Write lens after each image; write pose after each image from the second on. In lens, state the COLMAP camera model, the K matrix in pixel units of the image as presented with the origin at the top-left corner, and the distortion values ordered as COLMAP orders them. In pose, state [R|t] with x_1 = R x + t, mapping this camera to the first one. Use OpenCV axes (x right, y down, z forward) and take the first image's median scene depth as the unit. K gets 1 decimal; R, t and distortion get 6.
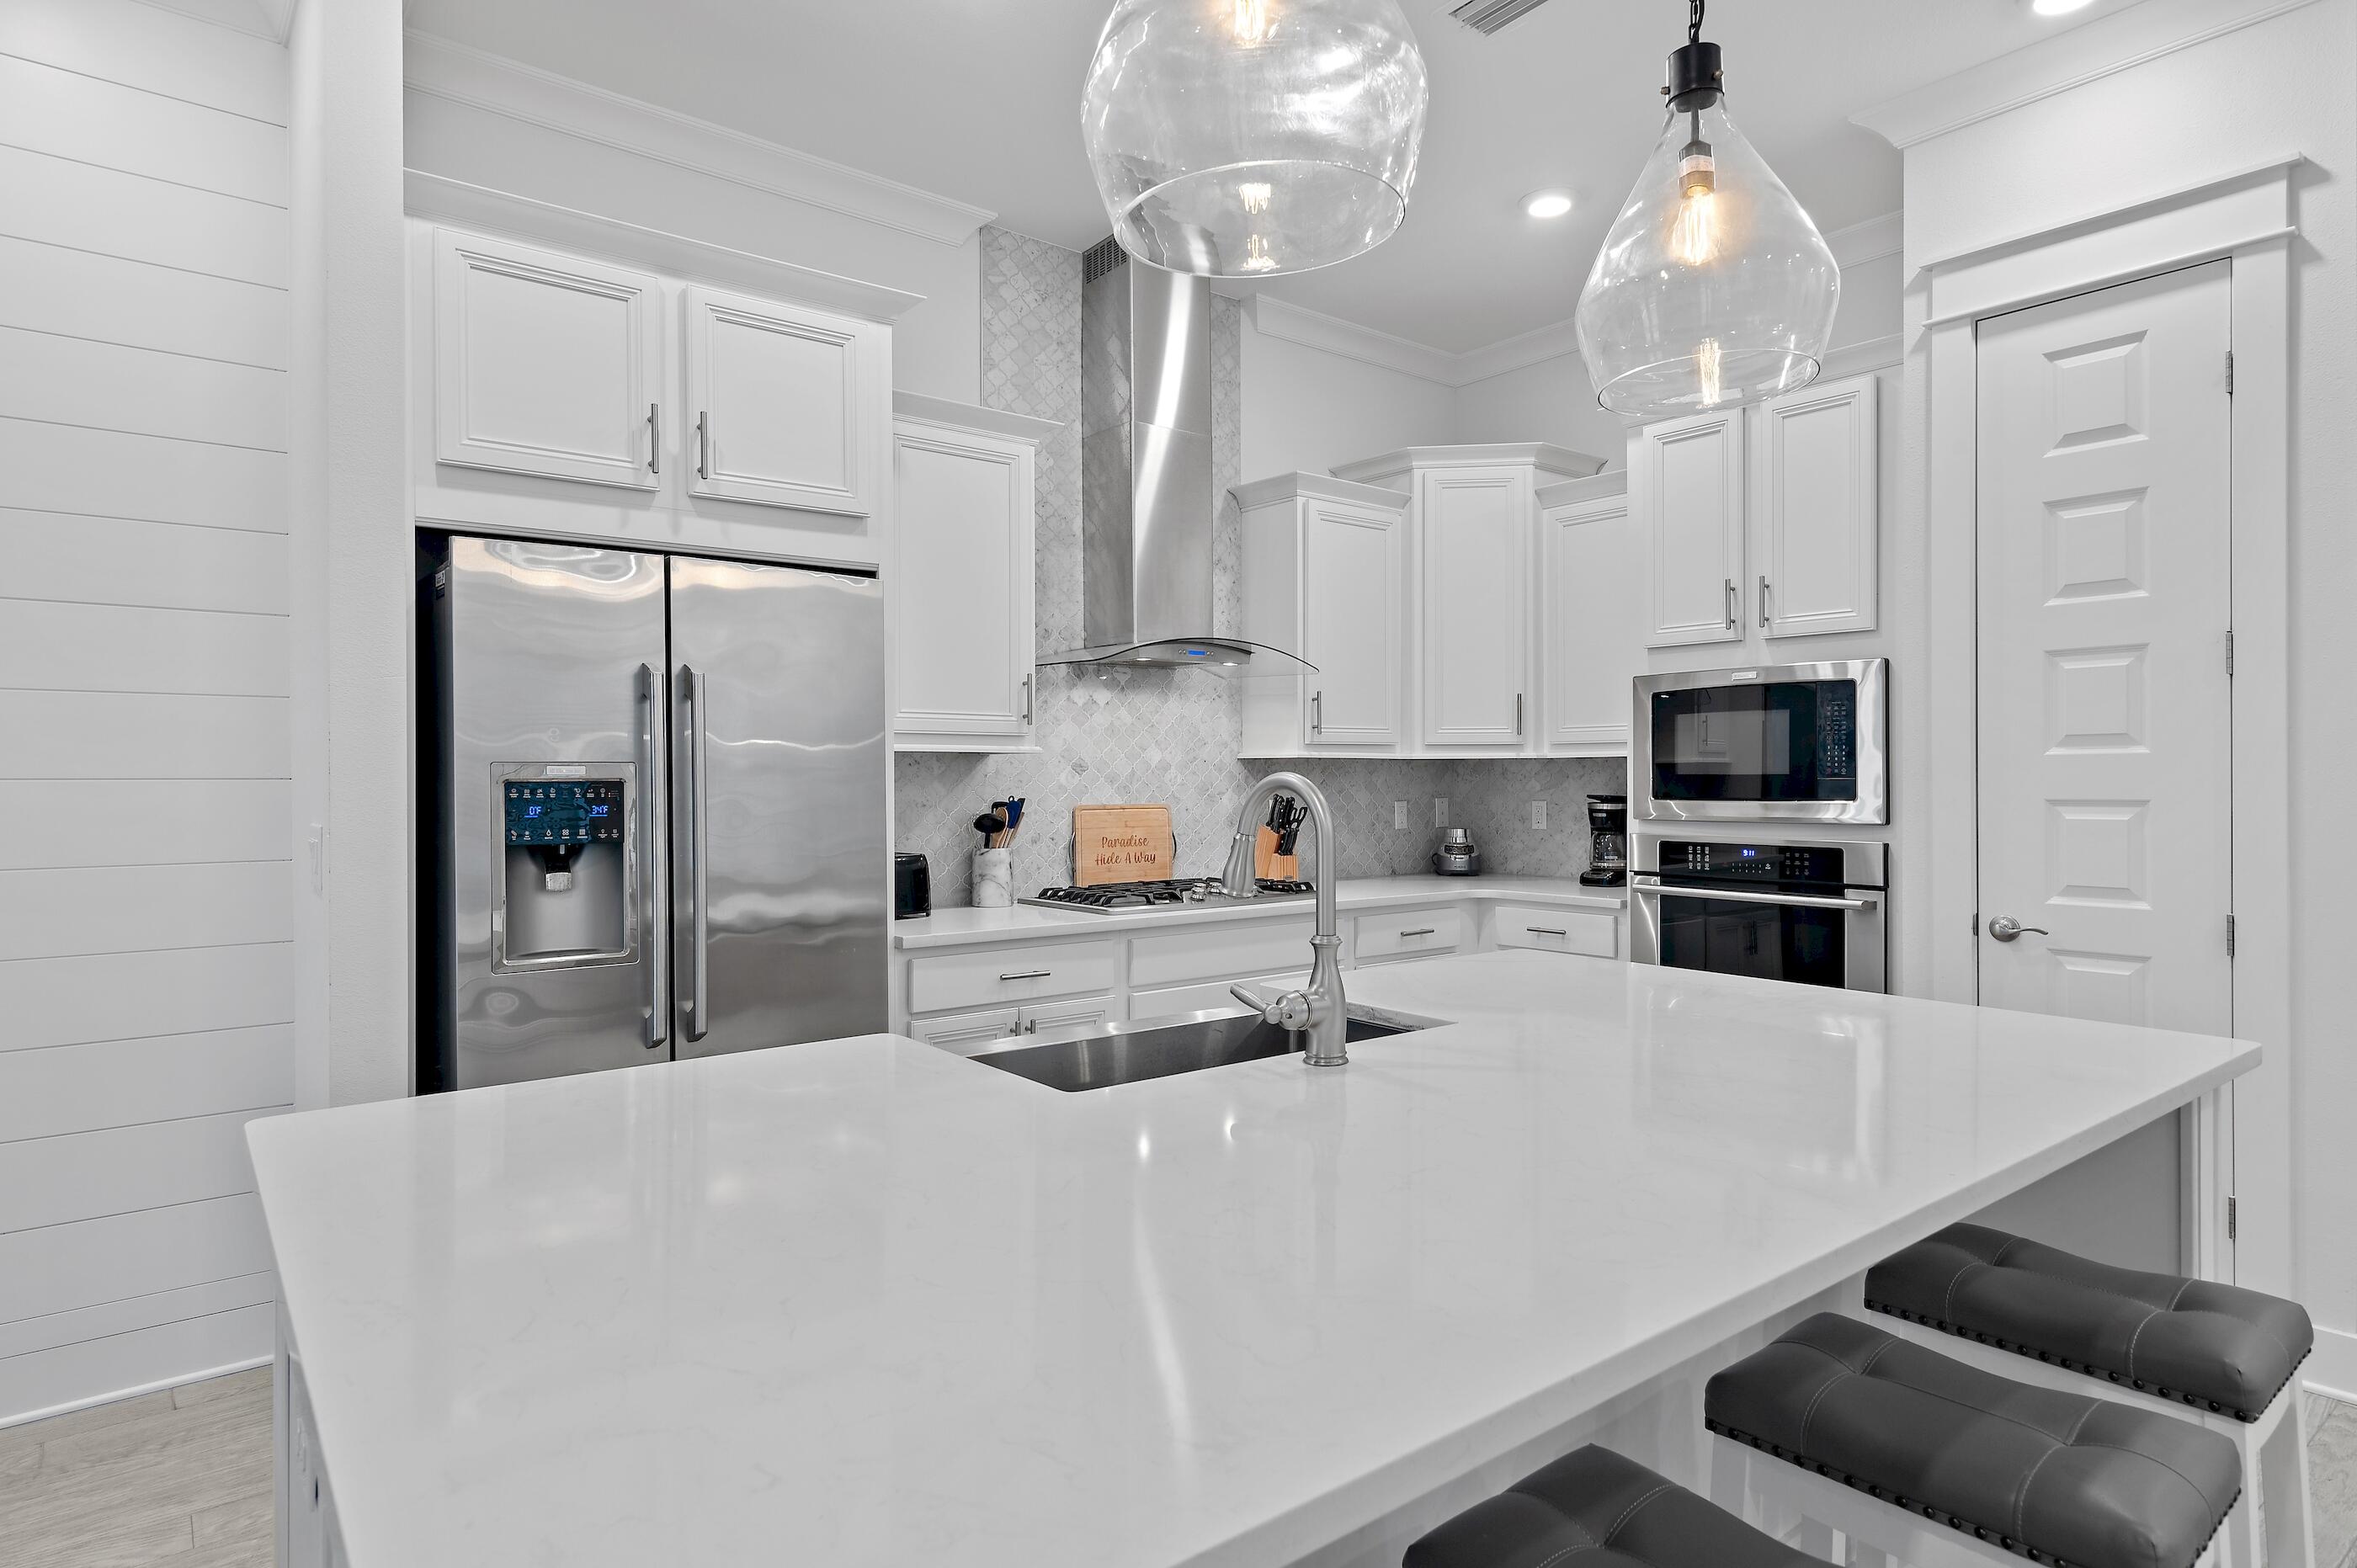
lens RADIAL K [[1294.7, 0, 1130.9], [0, 1294.7, 773.3], [0, 0, 1]] dist [-0.004974, -0.001278]
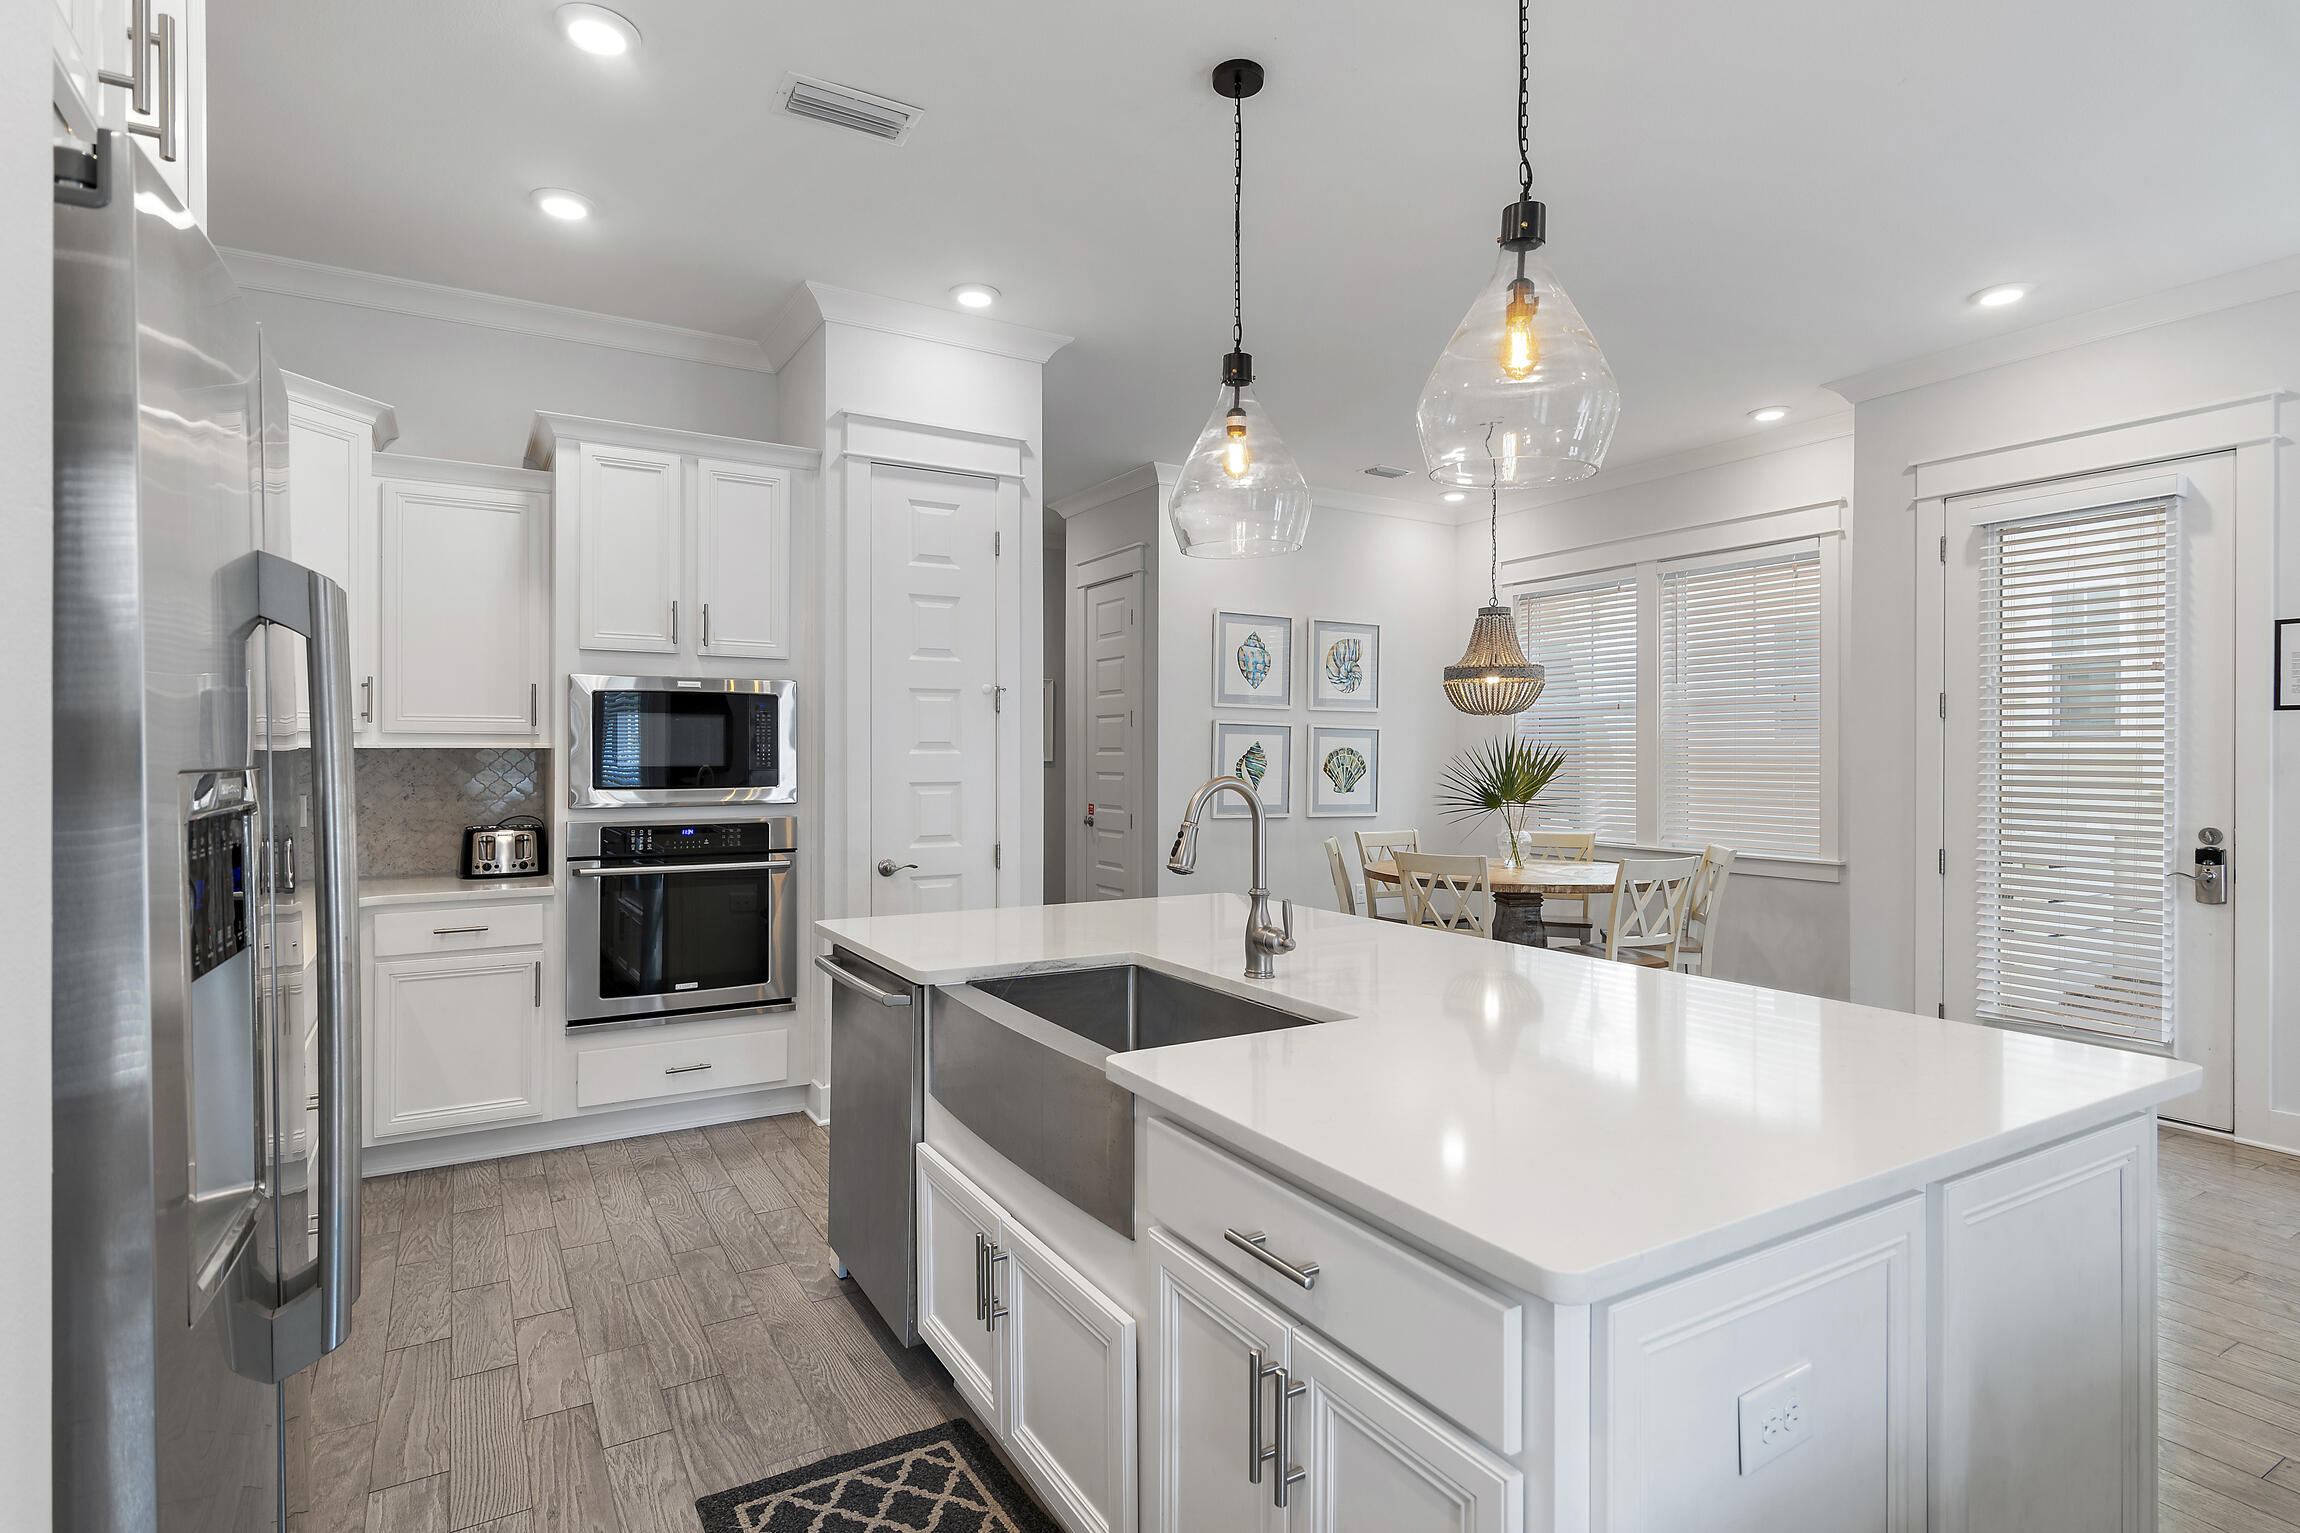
lens RADIAL K [[1126.6, 0, 1150.8], [0, 1126.6, 760.6], [0, 0, 1]] dist [-0.002758, -0.000196]
pose [[0.114011, -0.000894, 0.993479, -0.533680], [-0.004452, 0.999989, 0.001411, -0.008440], [-0.993470, -0.004584, 0.114005, 0.470752]]
